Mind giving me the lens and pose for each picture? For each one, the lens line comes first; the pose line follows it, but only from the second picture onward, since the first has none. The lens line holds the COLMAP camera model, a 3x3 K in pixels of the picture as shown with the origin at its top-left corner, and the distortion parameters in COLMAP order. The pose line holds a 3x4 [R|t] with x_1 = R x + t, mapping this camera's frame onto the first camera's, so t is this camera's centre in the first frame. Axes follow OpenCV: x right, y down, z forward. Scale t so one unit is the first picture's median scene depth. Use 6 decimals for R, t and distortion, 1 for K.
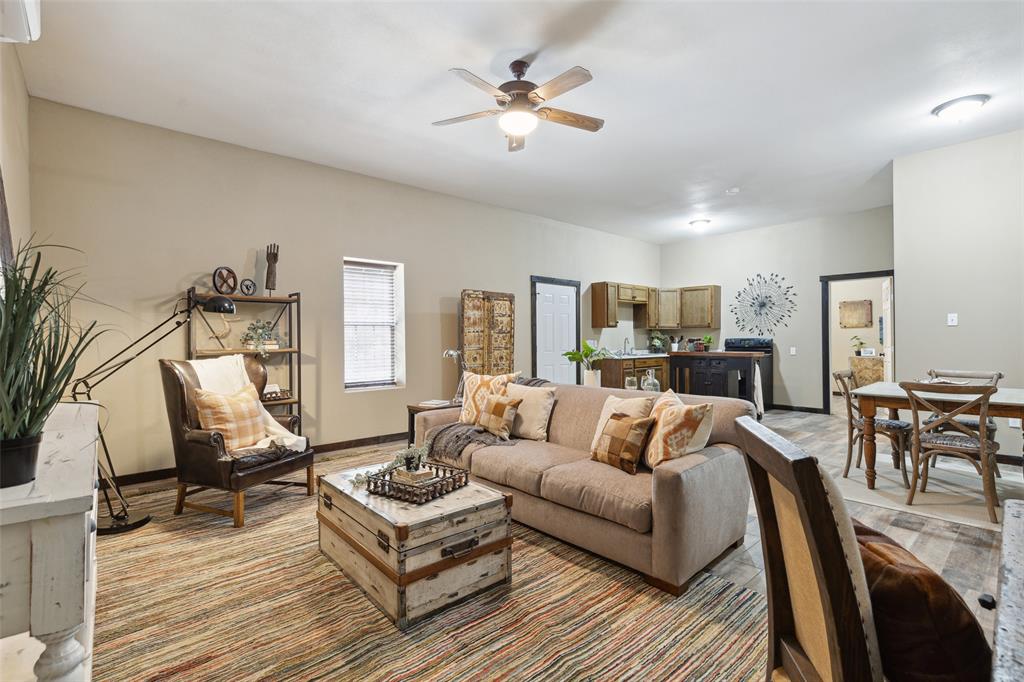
lens RADIAL K [[469.2, 0, 512.0], [0, 469.2, 338.6], [0, 0, 1]] dist [0.004691, -0.001682]
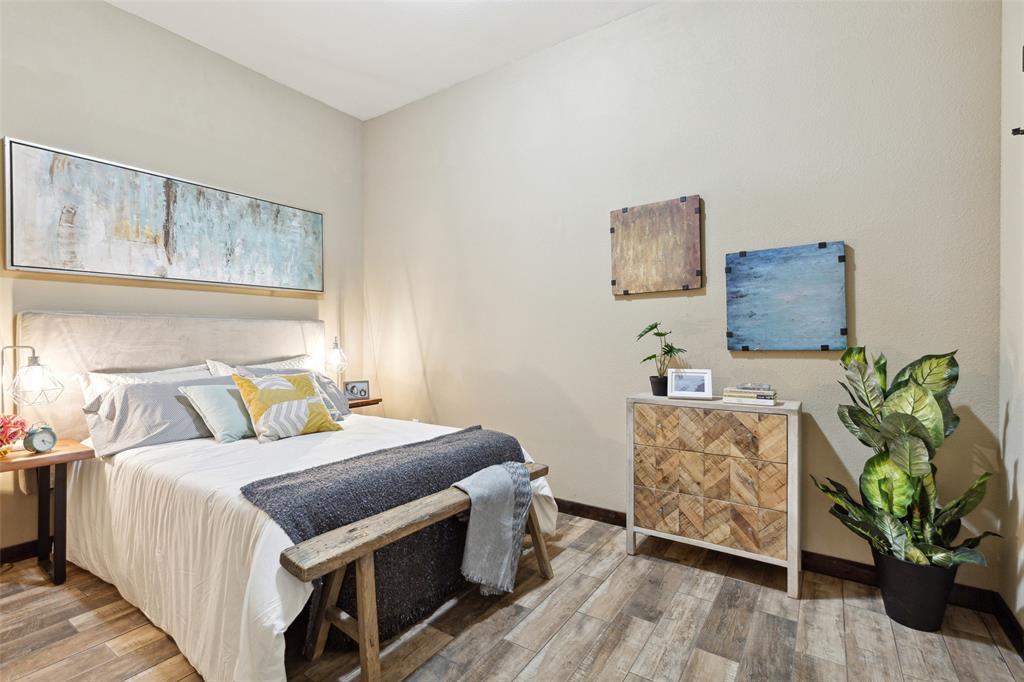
lens RADIAL K [[469.2, 0, 511.7], [0, 469.2, 338.8], [0, 0, 1]] dist [0.004691, -0.001682]
pose [[0.969175, 0.001694, 0.246366, 0.582649], [-0.001925, 0.999998, 0.000694, 0.003652], [-0.246365, -0.001147, 0.969177, 0.752270]]
